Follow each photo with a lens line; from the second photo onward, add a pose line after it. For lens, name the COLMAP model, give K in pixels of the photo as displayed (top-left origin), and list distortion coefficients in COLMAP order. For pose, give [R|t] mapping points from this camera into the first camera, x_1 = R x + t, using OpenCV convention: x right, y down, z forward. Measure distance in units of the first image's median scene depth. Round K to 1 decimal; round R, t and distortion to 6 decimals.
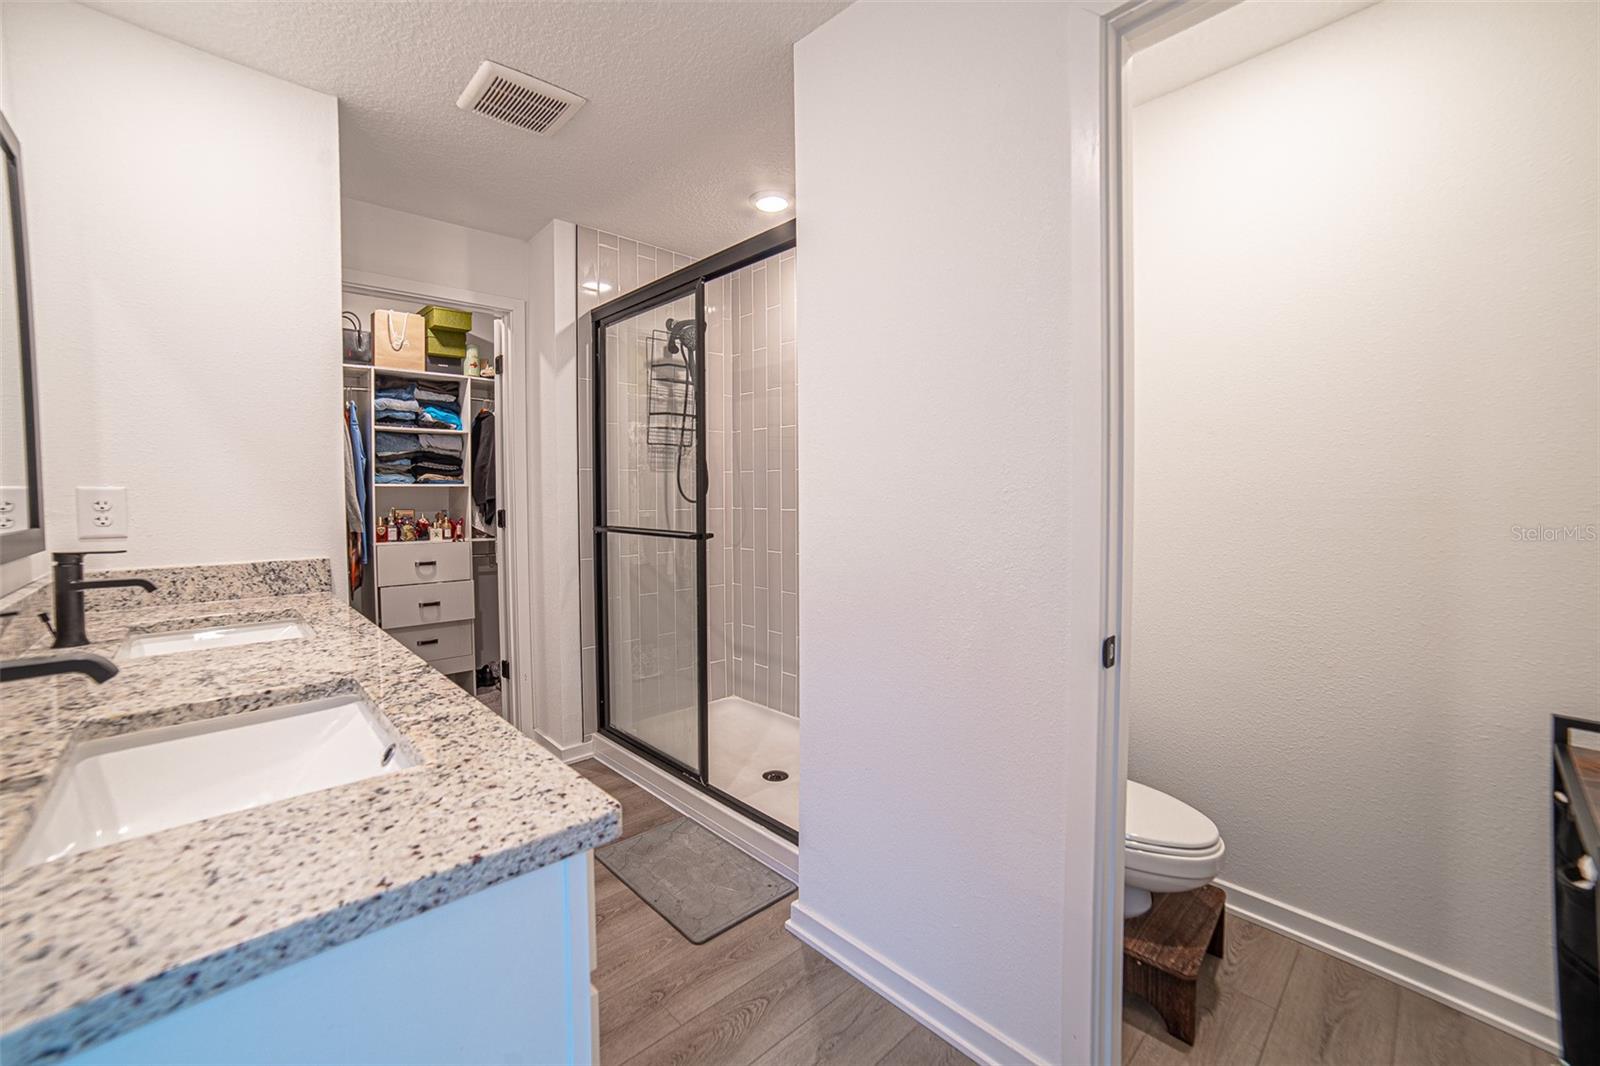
lens RADIAL K [[652.2, 0, 763.5], [0, 652.2, 521.7], [0, 0, 1]] dist [-0.094046, 0.035597]
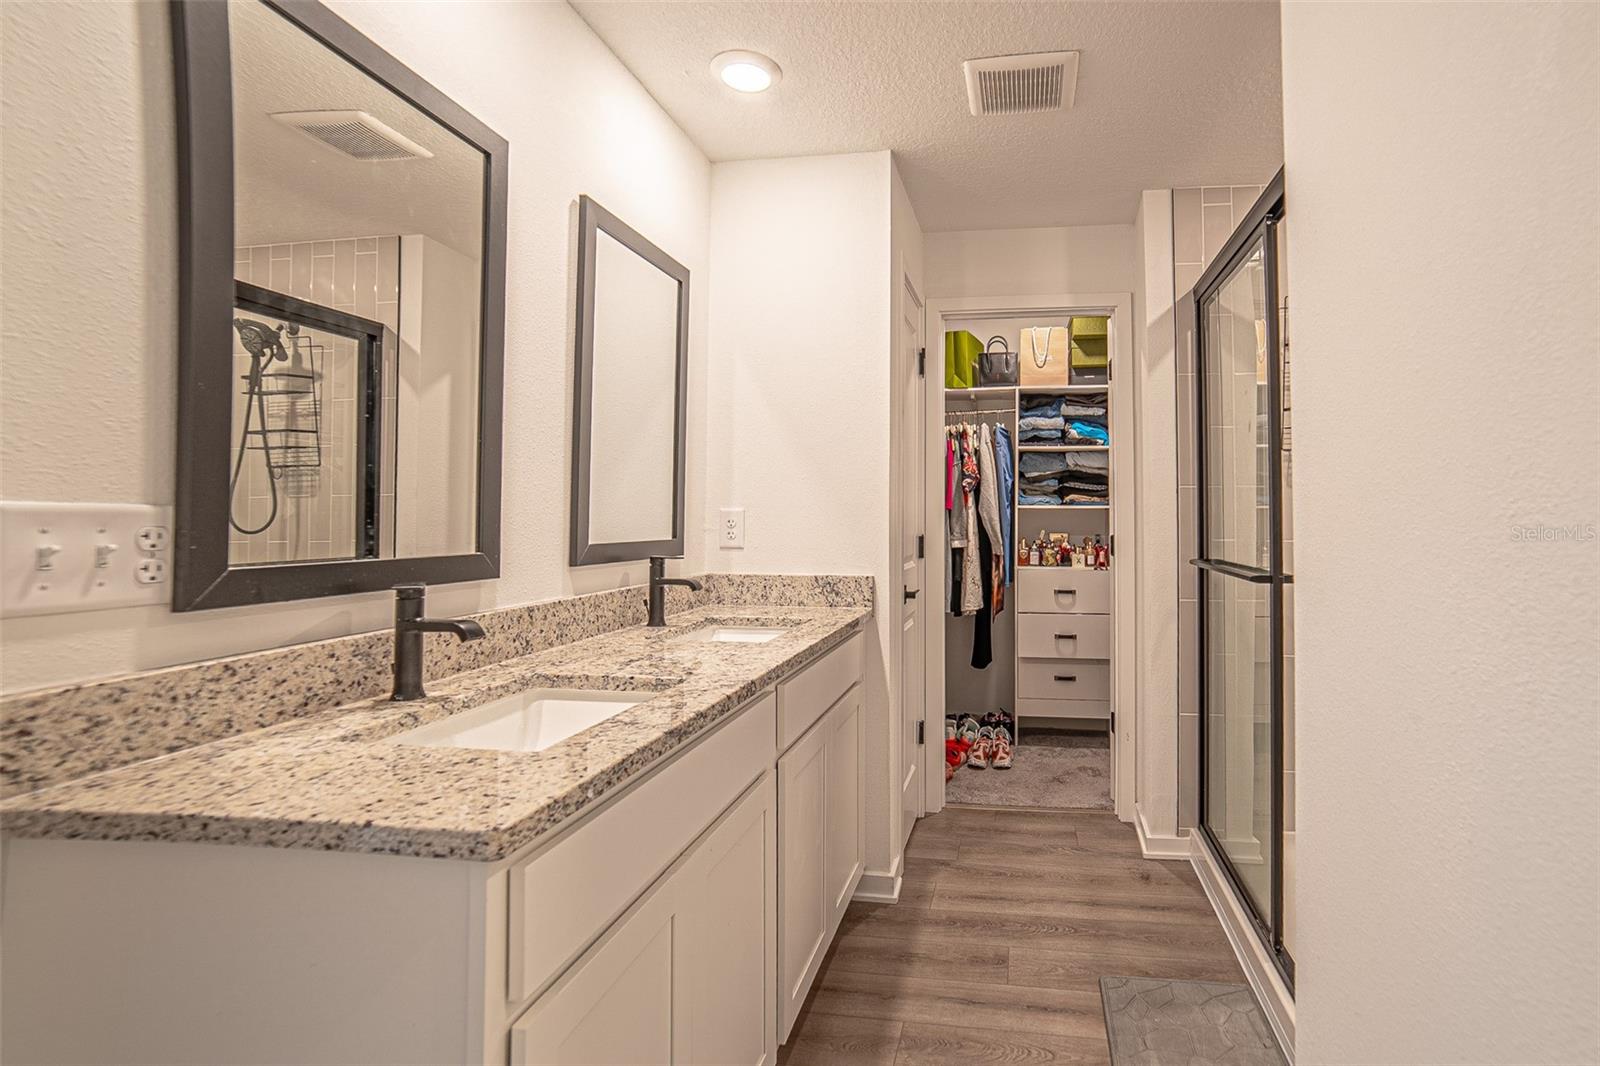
lens RADIAL K [[747.8, 0, 859.4], [0, 747.8, 486.9], [0, 0, 1]] dist [-0.056760, 0.000197]
pose [[0.629361, -0.026187, -0.776671, 0.124314], [-0.039092, 0.997100, -0.065297, -0.003884], [0.776129, 0.071457, 0.626512, 0.084621]]
